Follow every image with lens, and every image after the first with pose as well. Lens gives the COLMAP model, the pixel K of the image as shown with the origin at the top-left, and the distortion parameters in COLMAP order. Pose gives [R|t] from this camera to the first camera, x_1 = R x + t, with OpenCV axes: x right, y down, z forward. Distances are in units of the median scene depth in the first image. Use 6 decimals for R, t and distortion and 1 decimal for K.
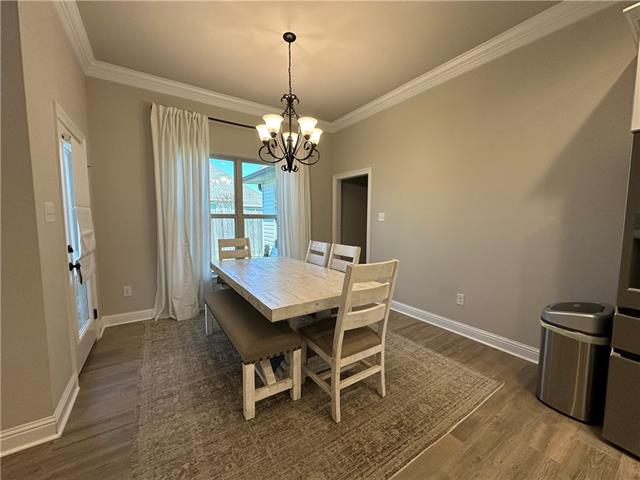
lens RADIAL K [[254.1, 0, 321.5], [0, 254.1, 244.4], [0, 0, 1]] dist [-0.003247, 0.000553]
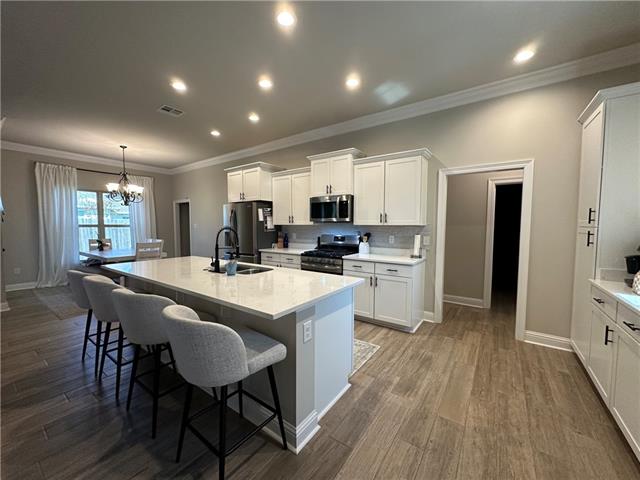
lens RADIAL K [[254.1, 0, 320.0], [0, 254.1, 240.7], [0, 0, 1]] dist [-0.003247, 0.000553]
pose [[0.938077, -0.023627, 0.345619, 0.453661], [0.035324, 0.998995, -0.027583, 0.084204], [-0.344620, 0.038084, 0.937969, -1.063710]]
